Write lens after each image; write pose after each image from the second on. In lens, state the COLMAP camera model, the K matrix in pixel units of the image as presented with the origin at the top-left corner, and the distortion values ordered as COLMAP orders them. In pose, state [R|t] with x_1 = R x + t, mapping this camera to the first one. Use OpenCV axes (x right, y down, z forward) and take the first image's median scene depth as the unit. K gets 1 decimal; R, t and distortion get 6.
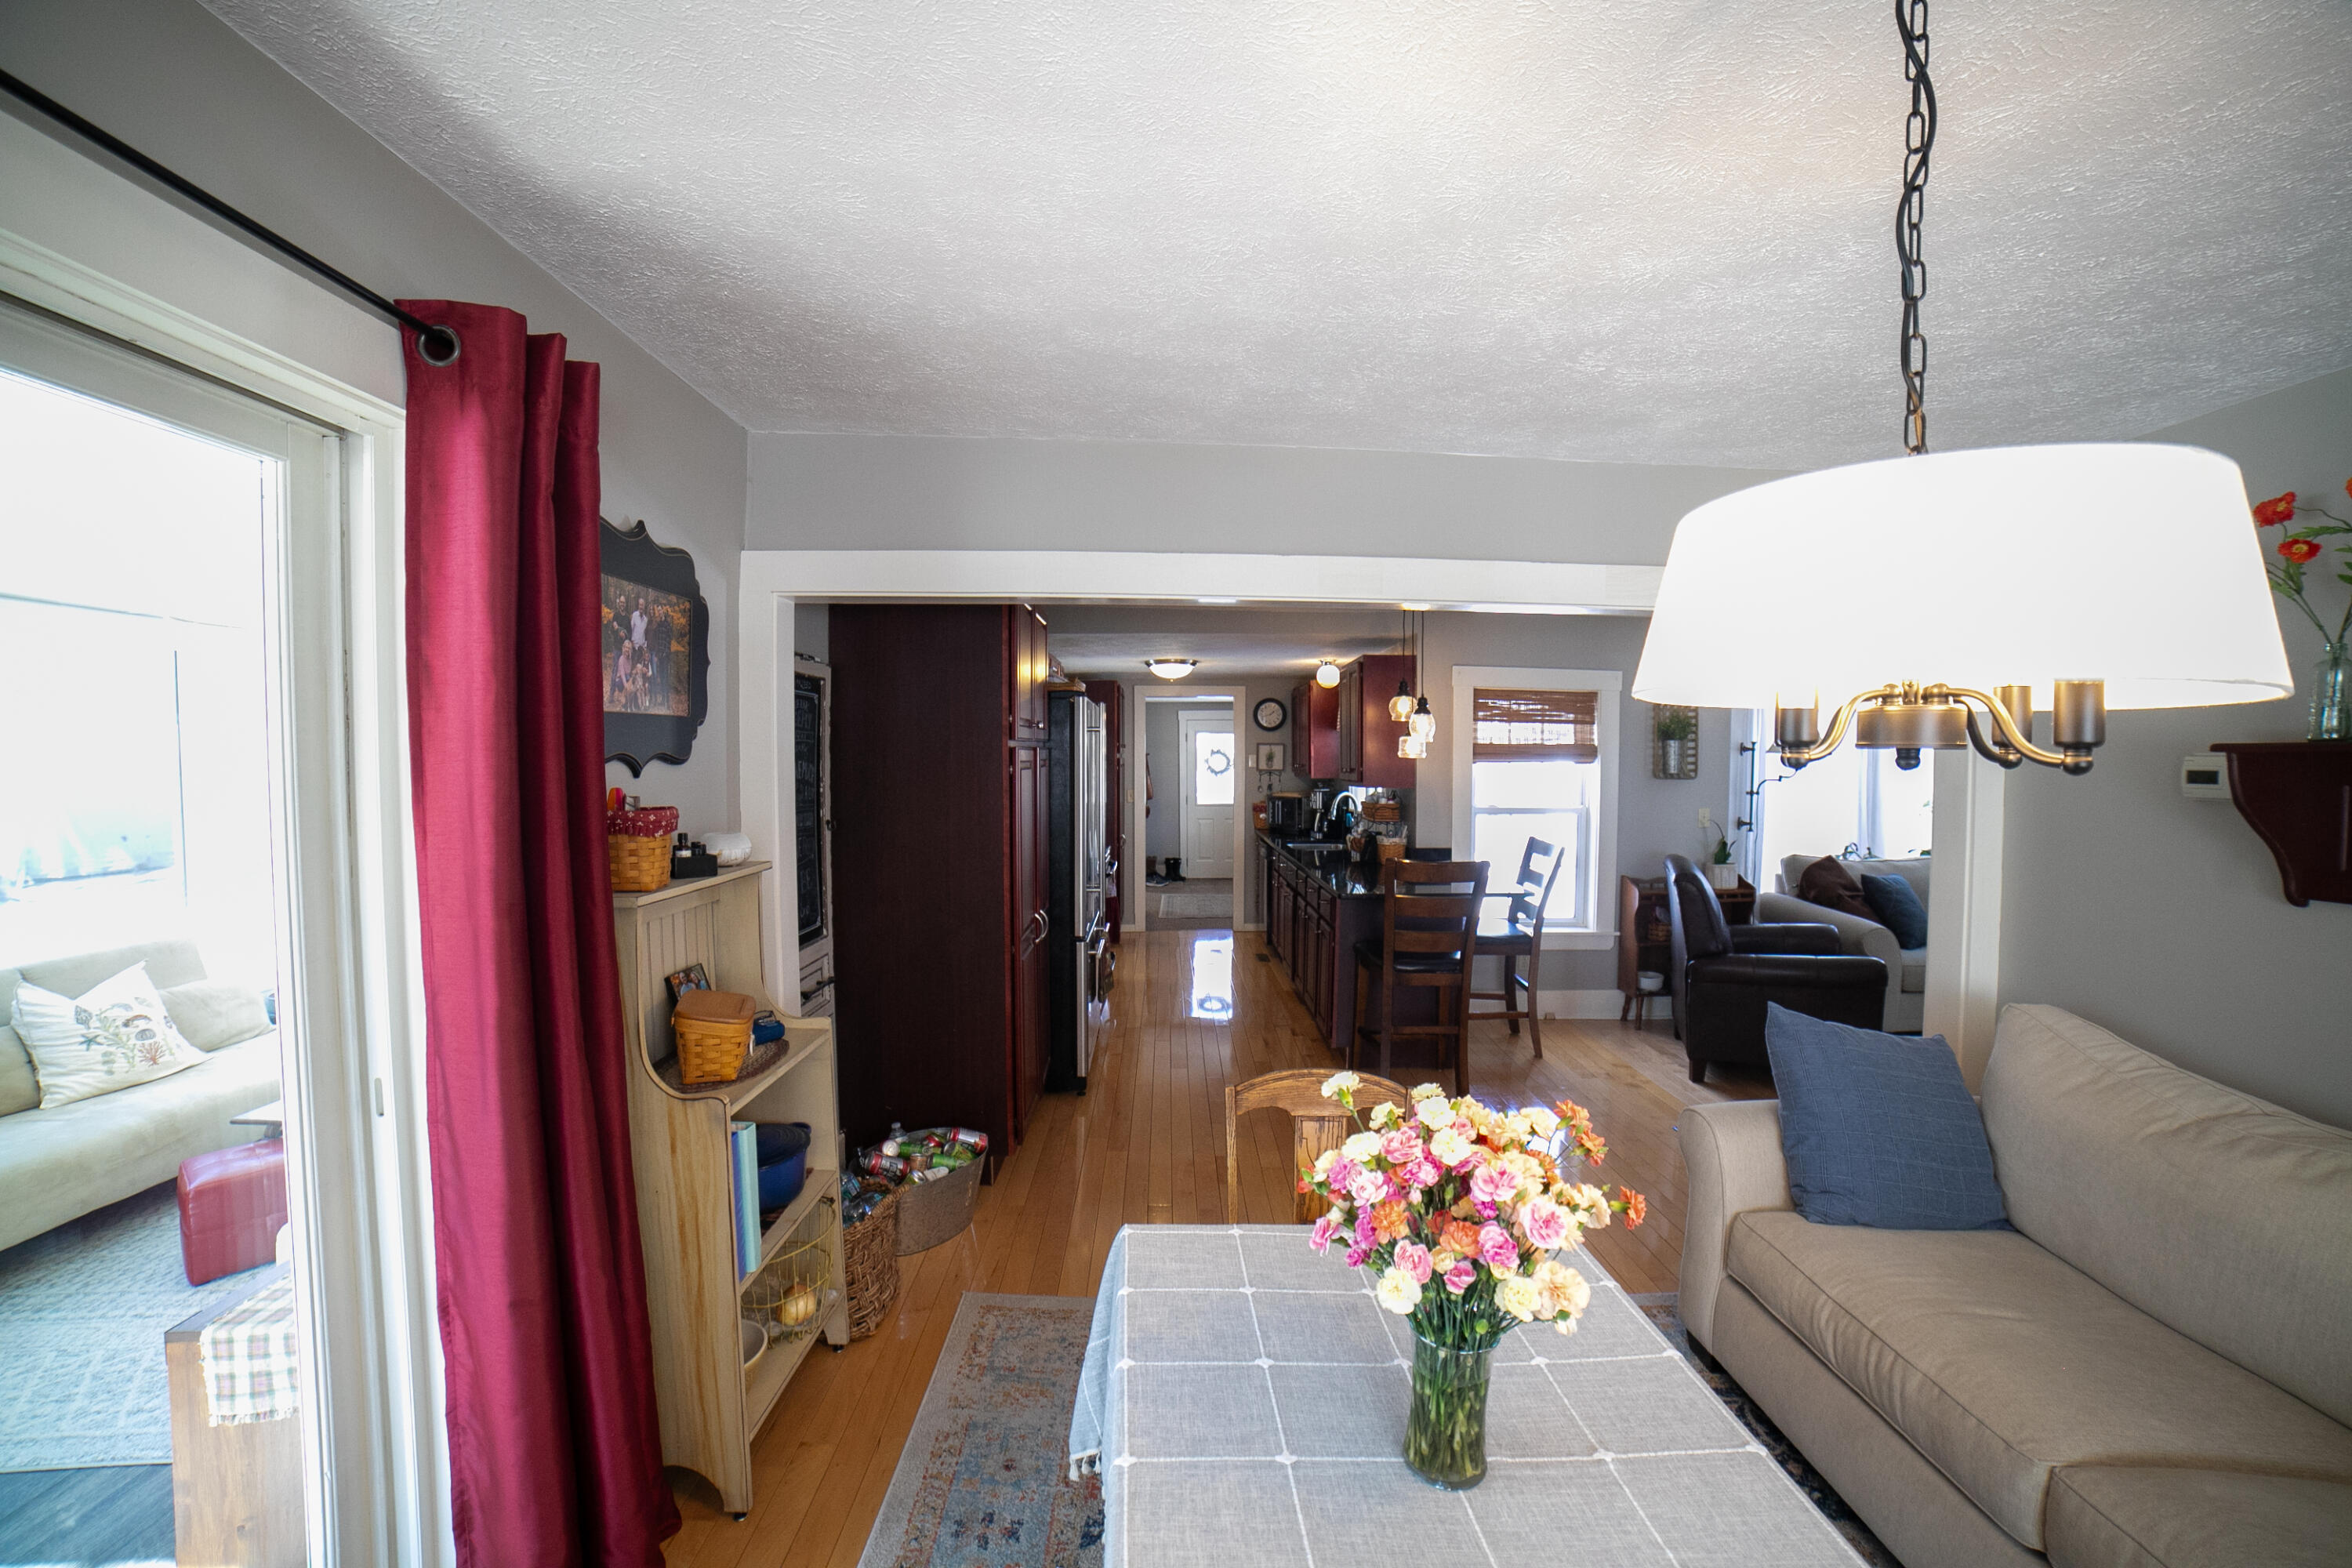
lens RADIAL K [[944.8, 0, 1182.2], [0, 944.8, 789.2], [0, 0, 1]] dist [-0.106659, 0.037247]
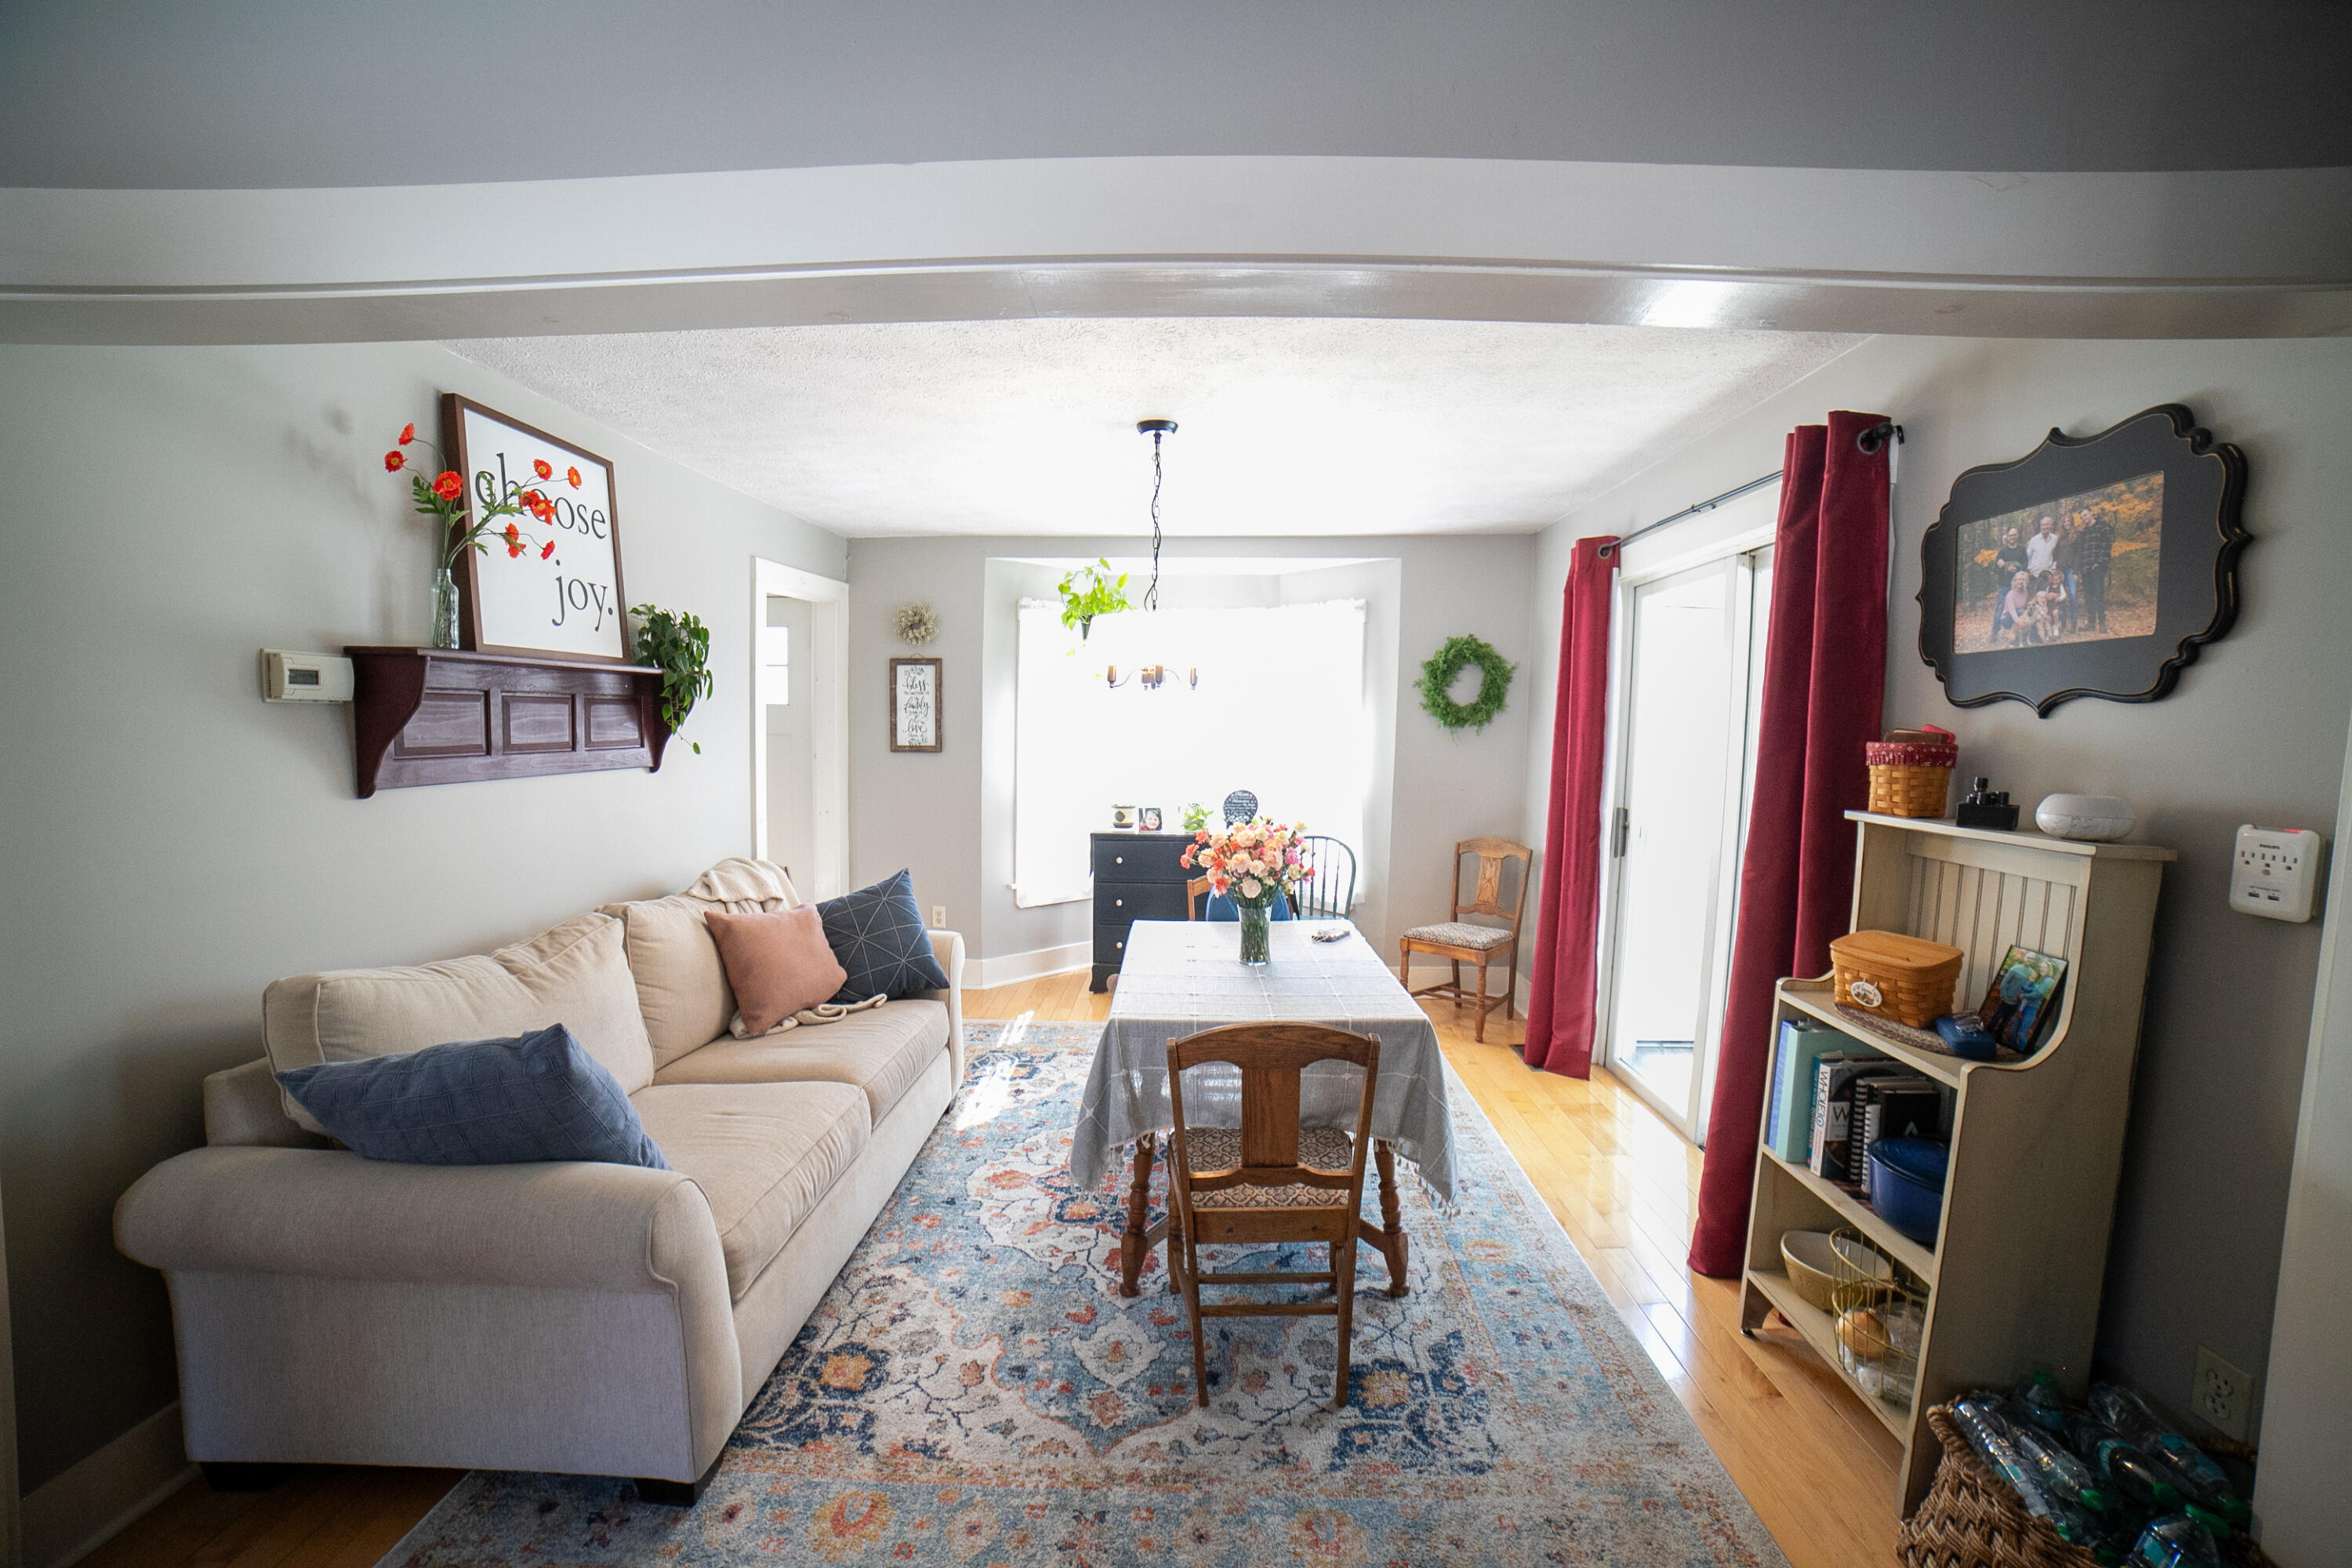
lens RADIAL K [[944.8, 0, 1182.2], [0, 944.8, 789.2], [0, 0, 1]] dist [-0.106659, 0.037247]
pose [[-0.998530, -0.028289, 0.046224, 0.205829], [-0.023232, 0.994041, 0.106501, -0.016295], [-0.048961, 0.105271, -0.993238, 1.934997]]
